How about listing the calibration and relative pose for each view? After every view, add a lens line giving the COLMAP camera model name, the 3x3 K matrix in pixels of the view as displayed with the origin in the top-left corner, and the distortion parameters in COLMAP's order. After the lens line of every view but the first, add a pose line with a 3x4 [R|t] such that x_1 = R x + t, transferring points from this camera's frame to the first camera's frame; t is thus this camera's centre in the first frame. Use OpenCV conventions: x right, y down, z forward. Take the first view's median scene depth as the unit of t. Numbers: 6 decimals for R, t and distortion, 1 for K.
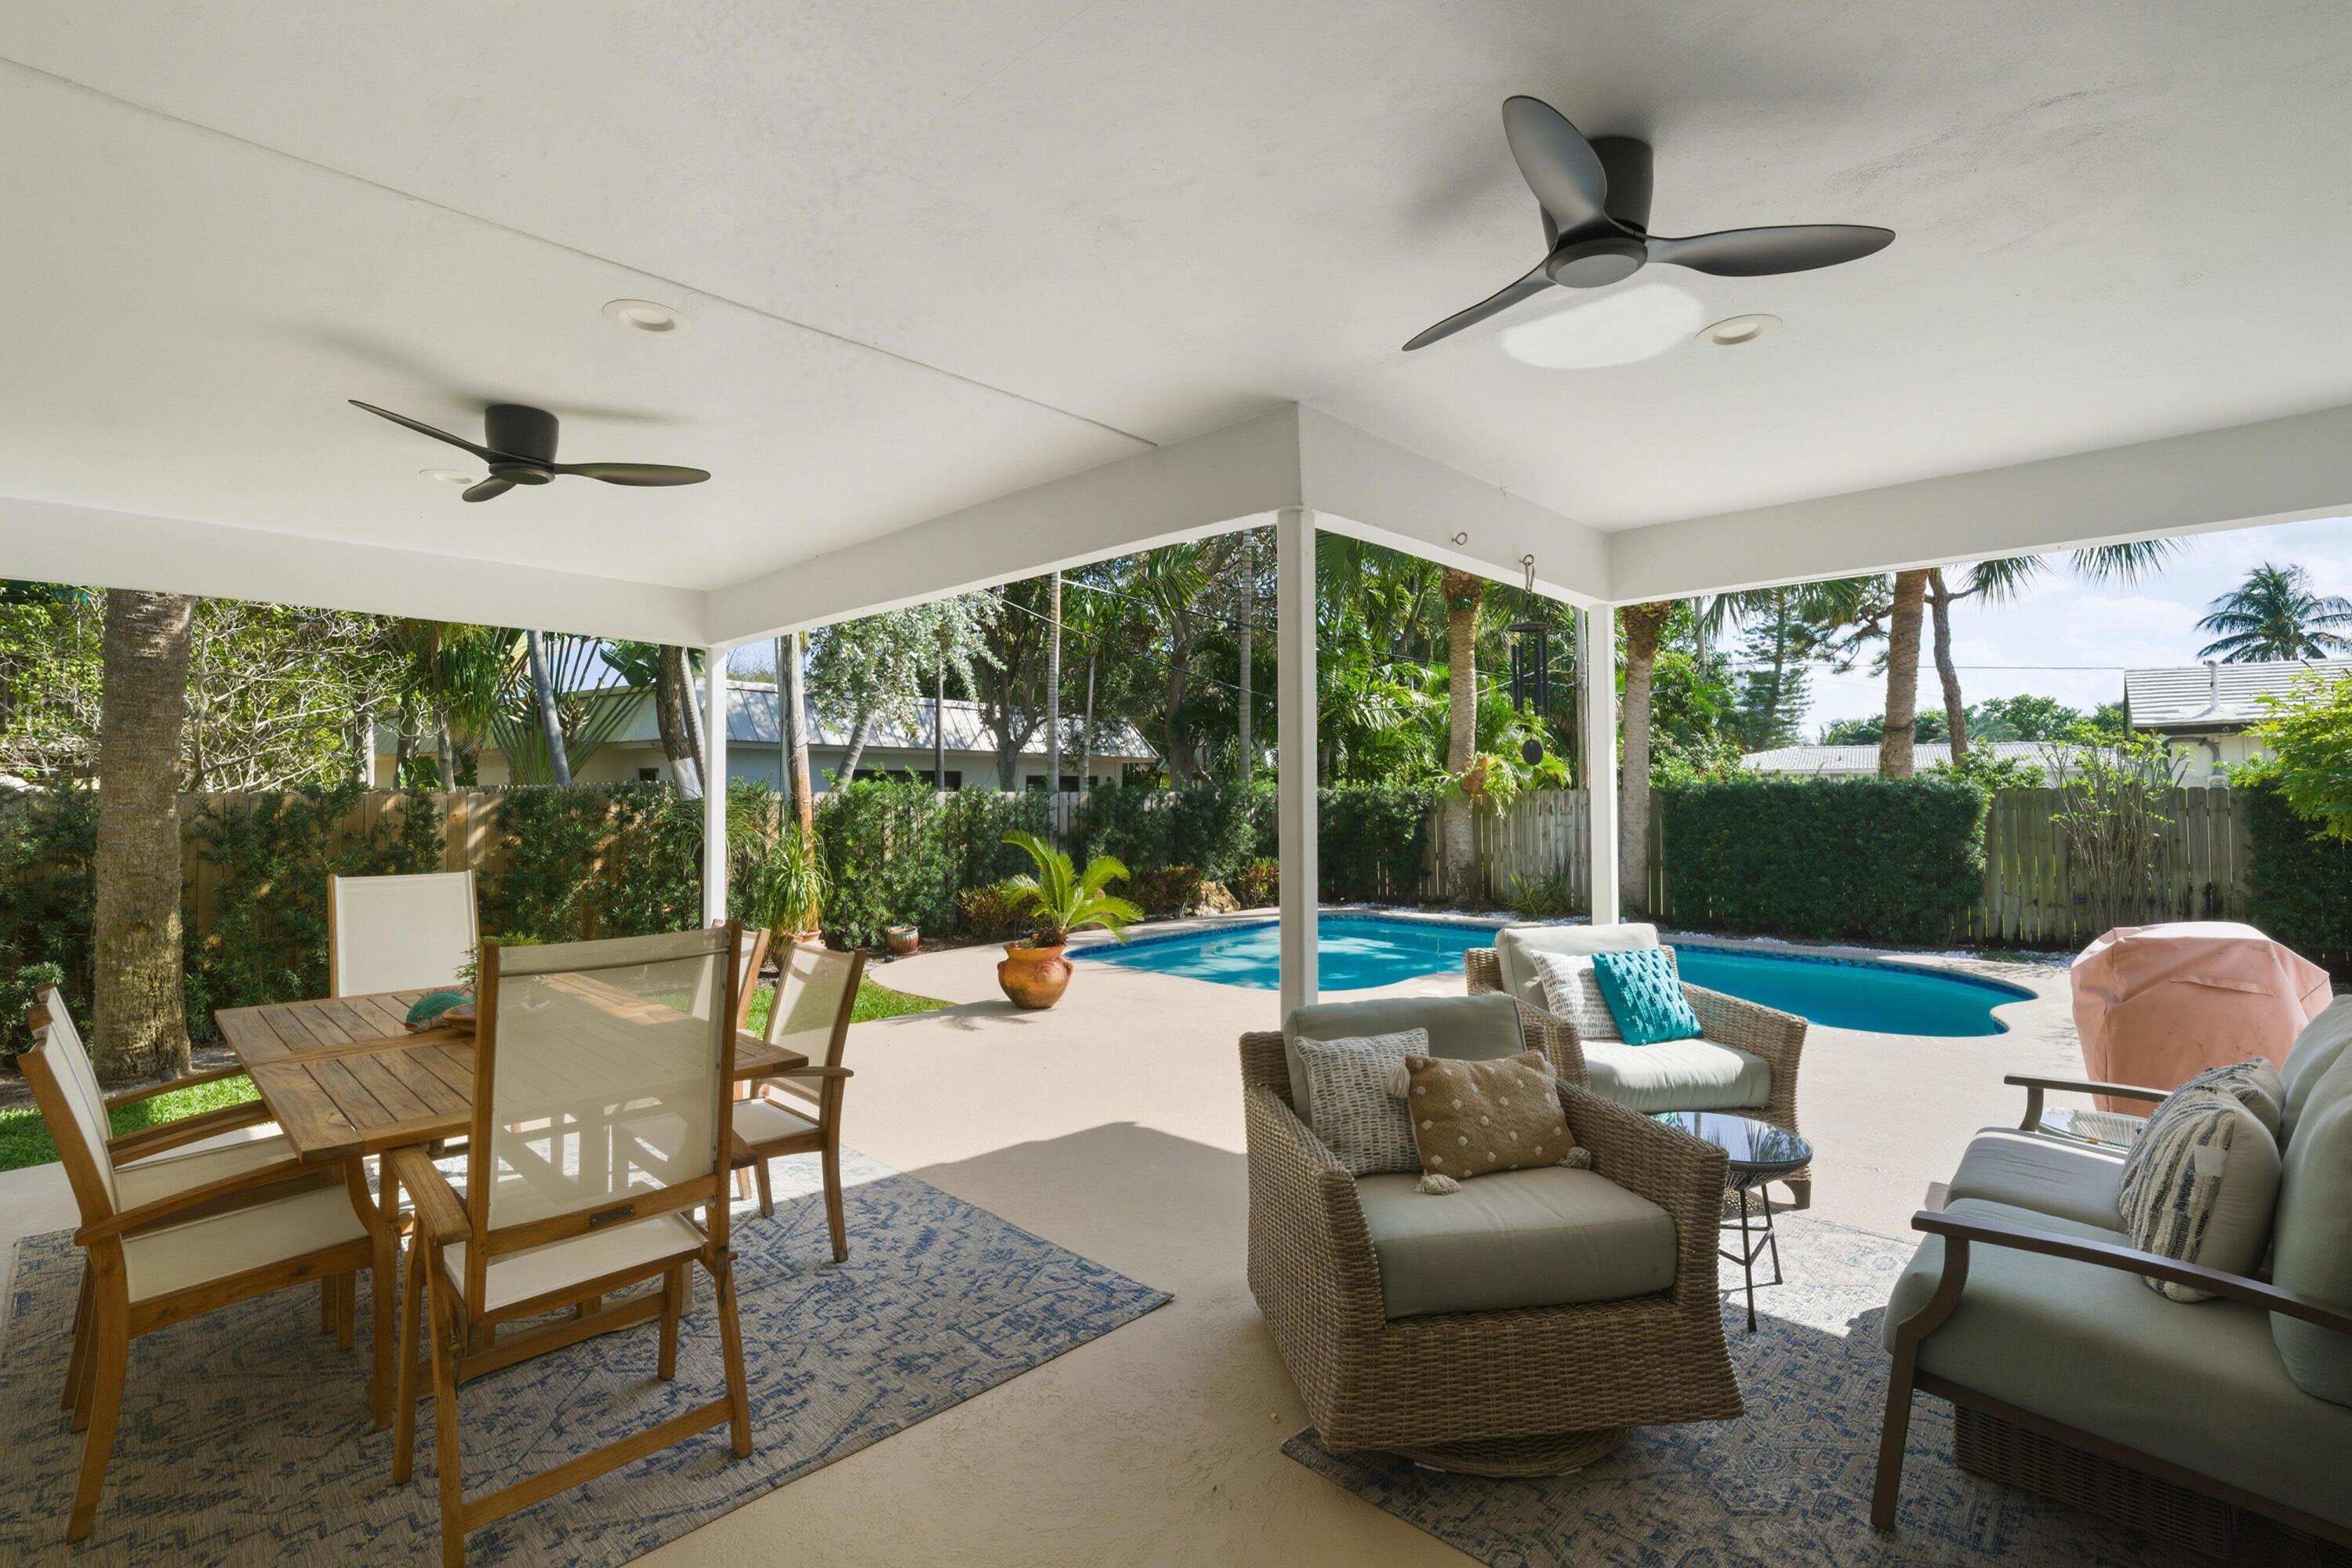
lens RADIAL K [[1065.5, 0, 1176.2], [0, 1065.5, 784.6], [0, 0, 1]] dist [0.002570, -0.000298]
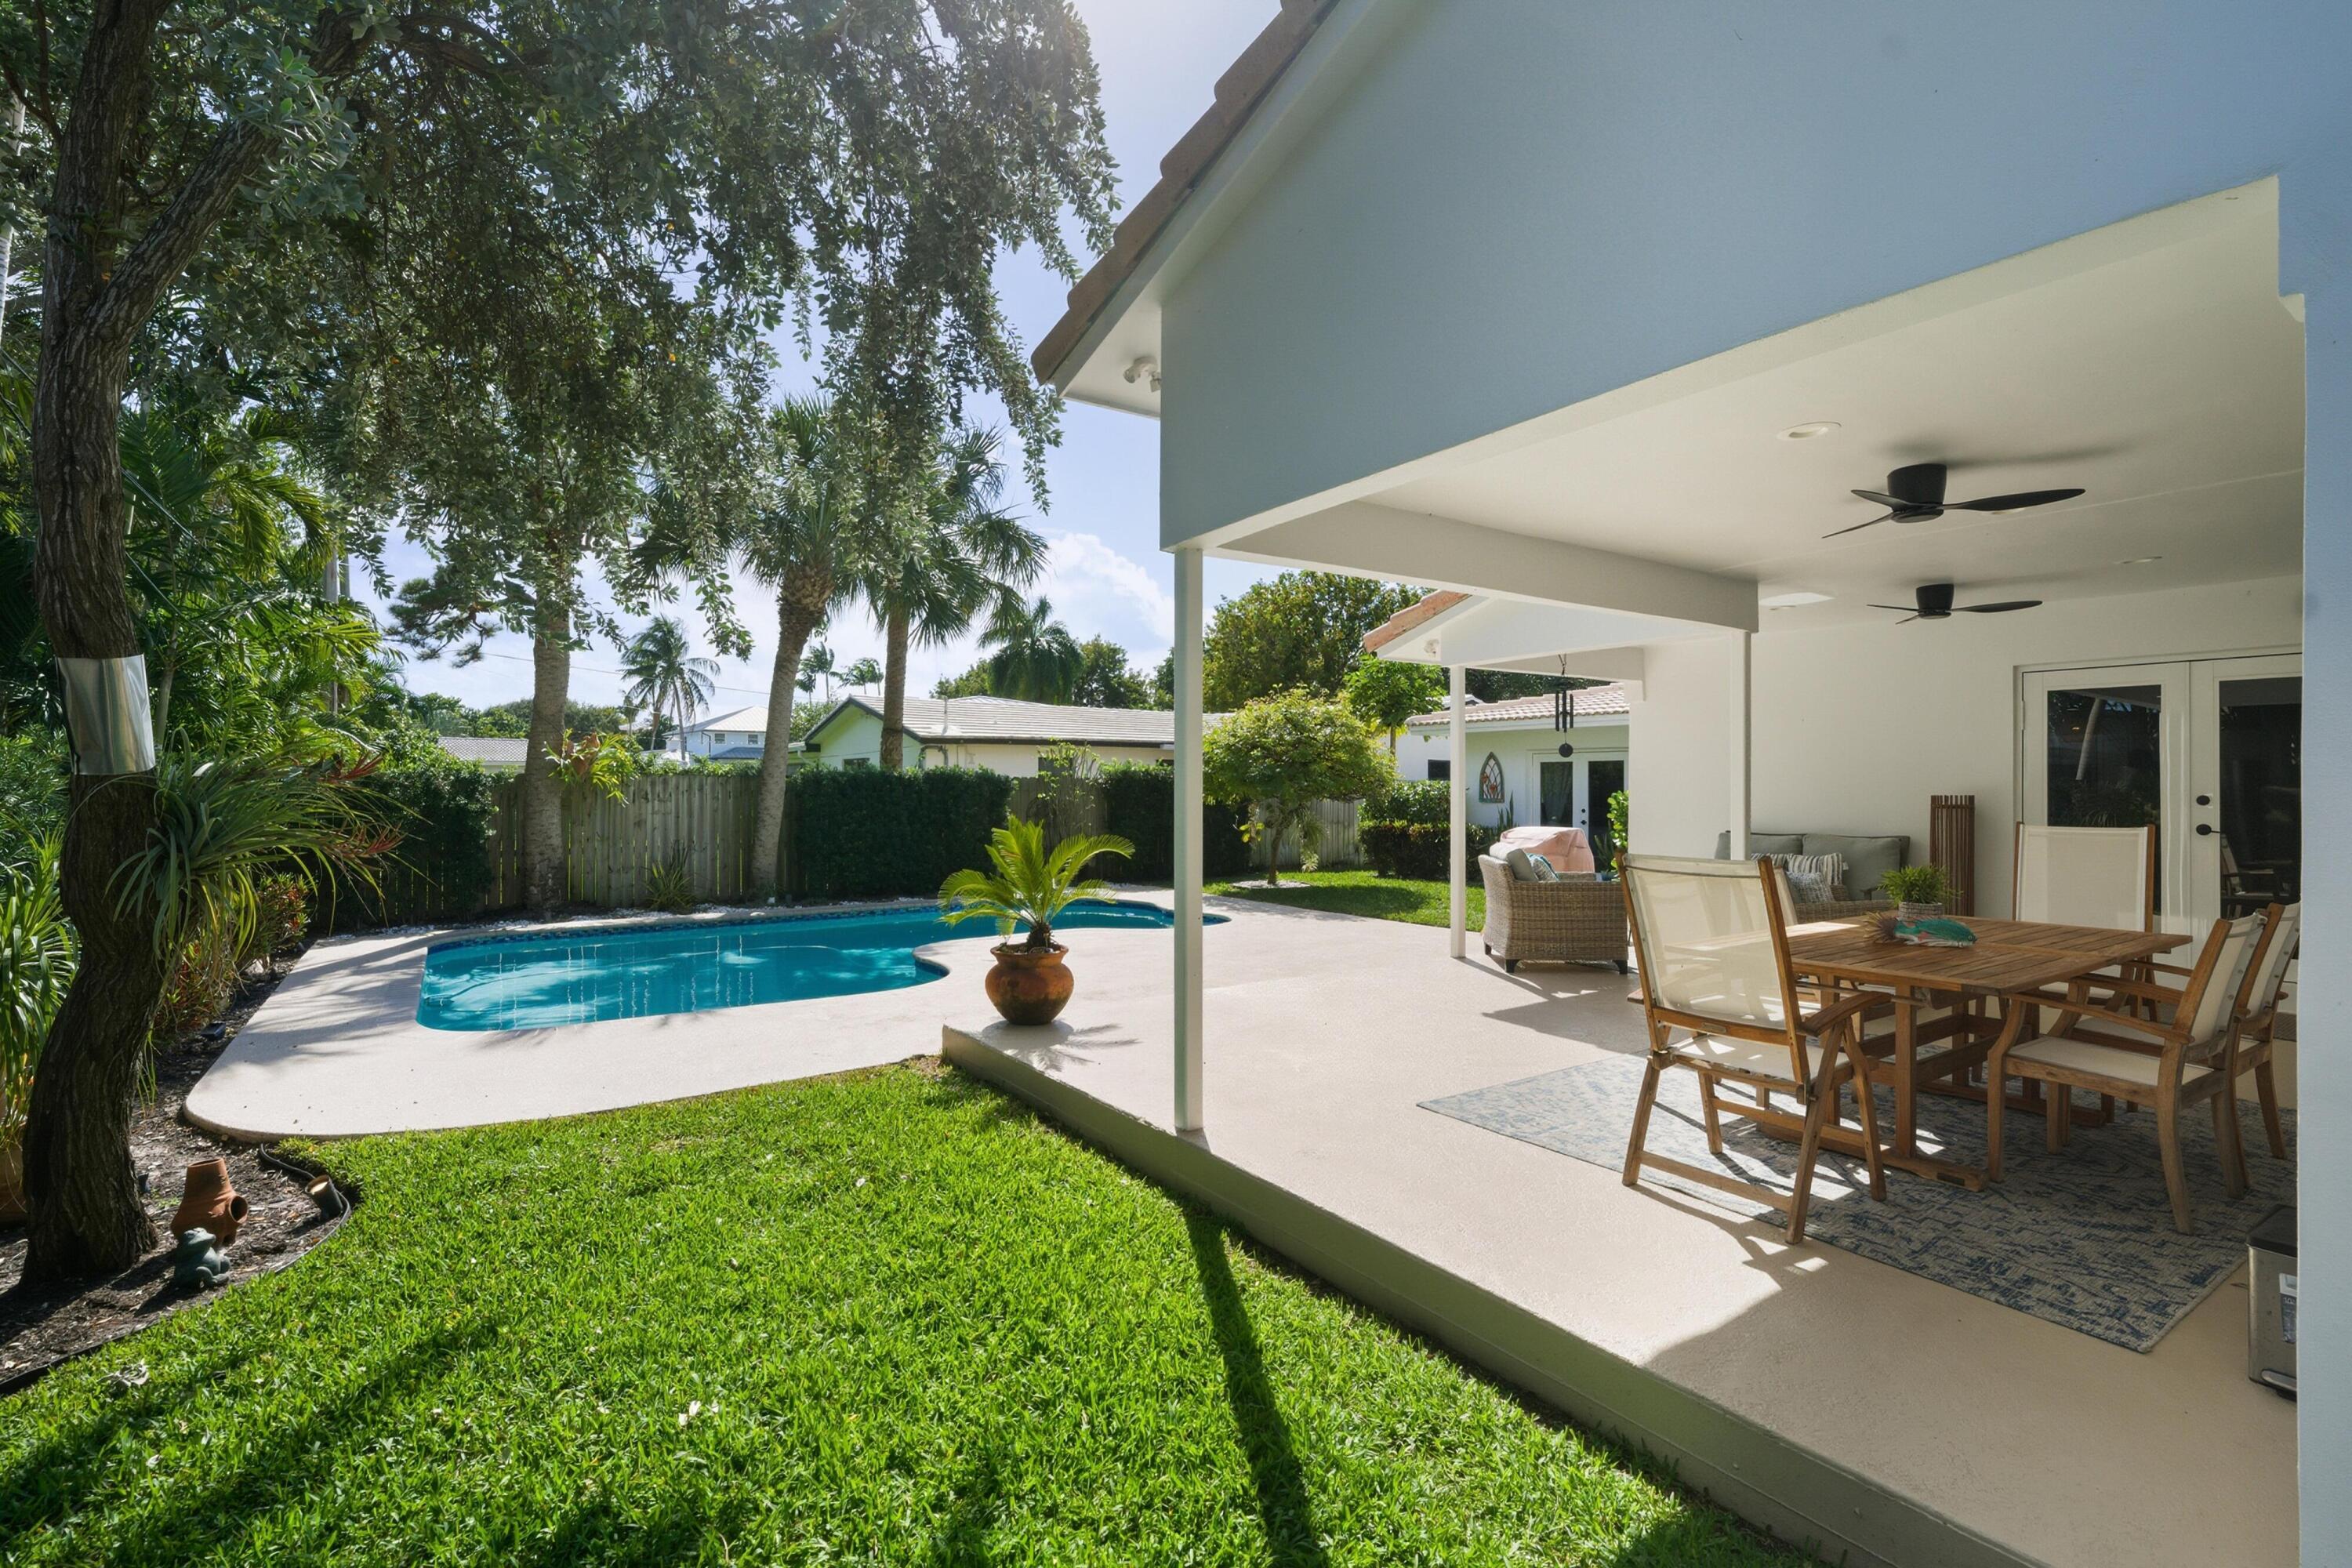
lens RADIAL K [[1065.5, 0, 1172.6], [0, 1065.5, 784.2], [0, 0, 1]] dist [0.002570, -0.000298]
pose [[0.197763, 0.003752, 0.980243, -0.467544], [-0.007505, 0.999969, -0.002313, 0.012043], [-0.980221, -0.006899, 0.197785, 0.365841]]
